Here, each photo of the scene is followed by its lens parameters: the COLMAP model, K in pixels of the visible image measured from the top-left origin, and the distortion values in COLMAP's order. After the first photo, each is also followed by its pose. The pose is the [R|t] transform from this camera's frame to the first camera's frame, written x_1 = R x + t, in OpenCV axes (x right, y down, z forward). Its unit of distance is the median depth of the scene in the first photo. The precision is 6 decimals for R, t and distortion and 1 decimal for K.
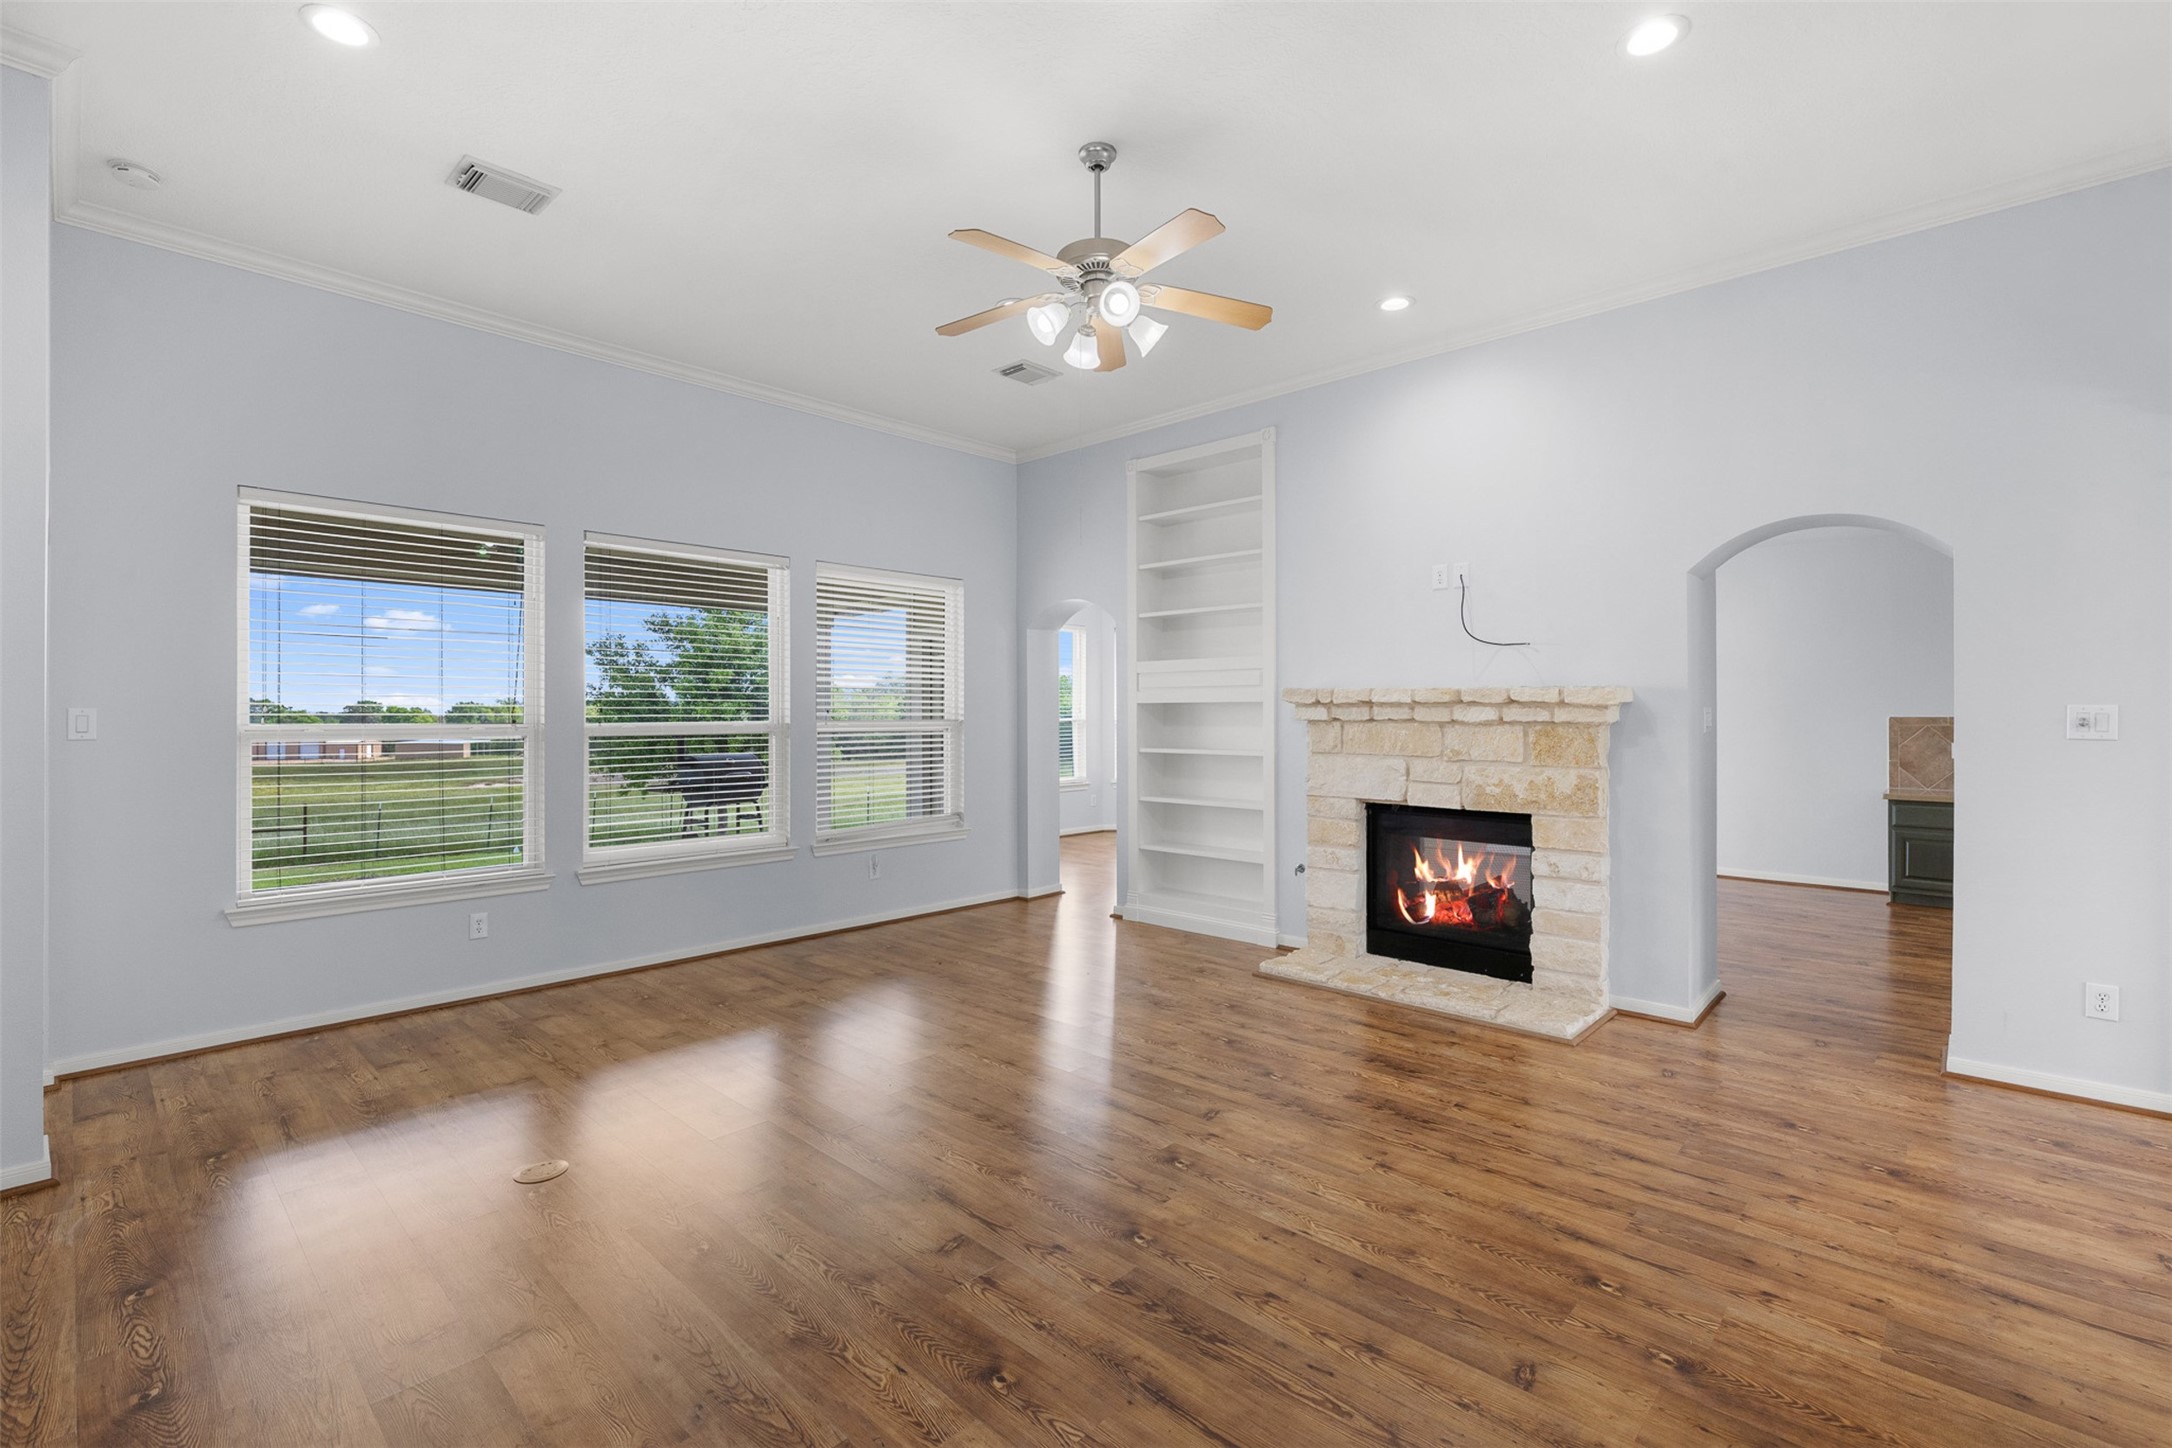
lens RADIAL K [[896.7, 0, 1036.4], [0, 896.7, 714.0], [0, 0, 1]] dist [0.000419, 0.000312]
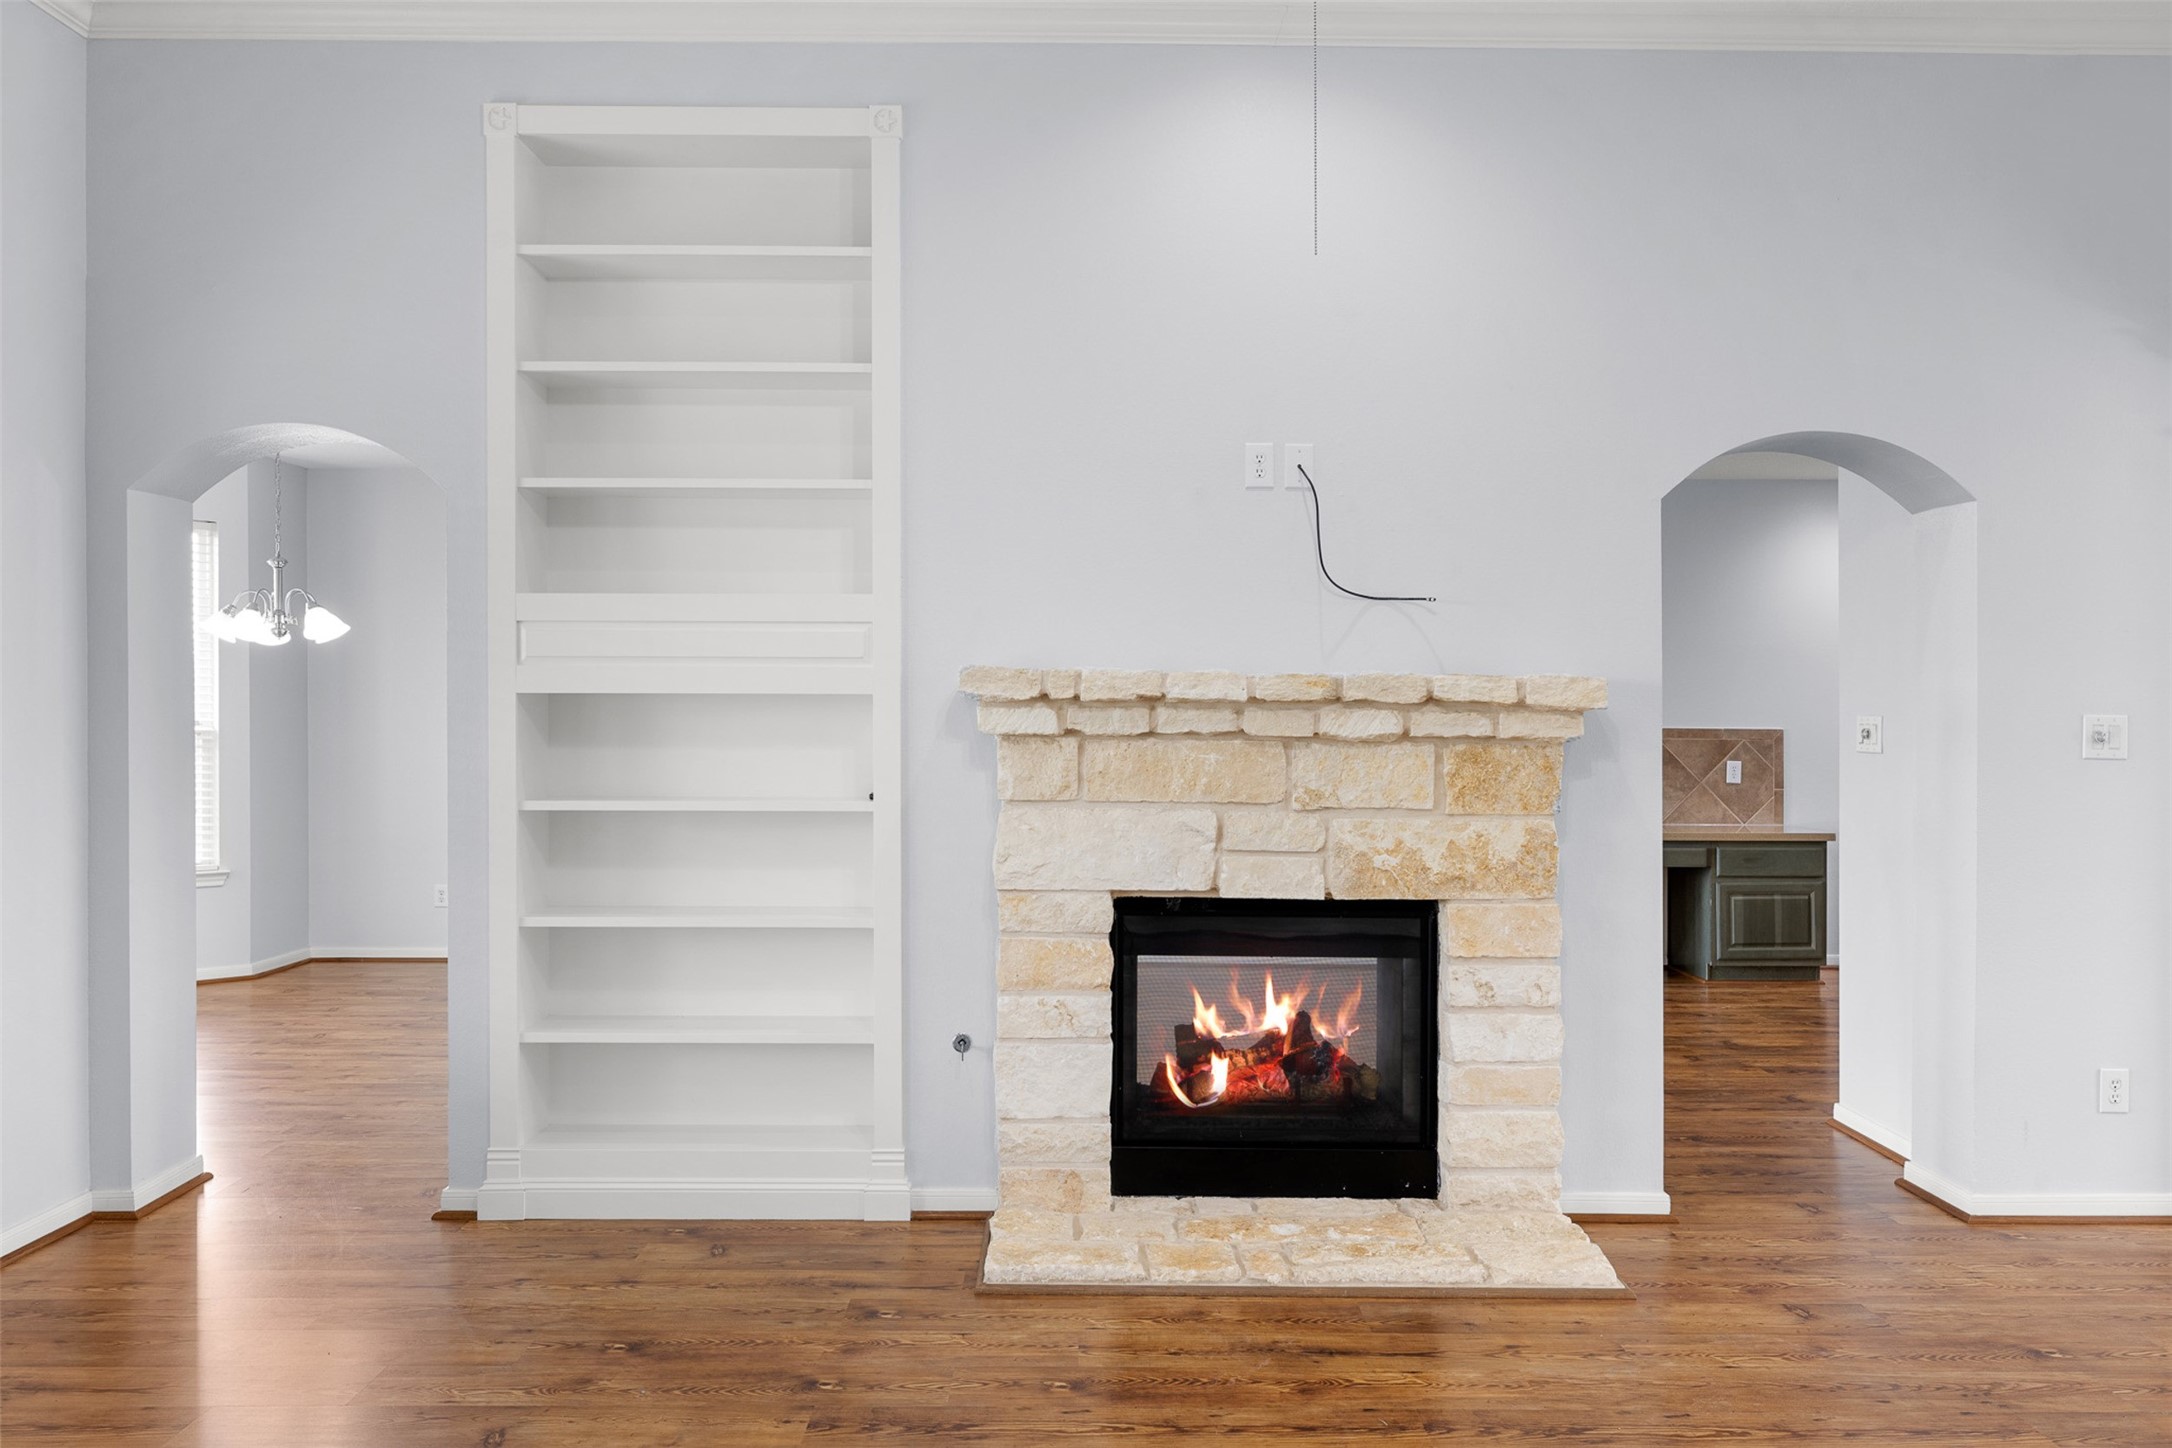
lens RADIAL K [[1629.0, 0, 1087.4], [0, 1629.0, 729.0], [0, 0, 1]] dist [0.001729, -0.000481]
pose [[0.727835, 0.000589, 0.685752, -0.301894], [-0.004610, 0.999981, 0.004033, 0.000438], [-0.685737, -0.006097, 0.727824, 0.383756]]
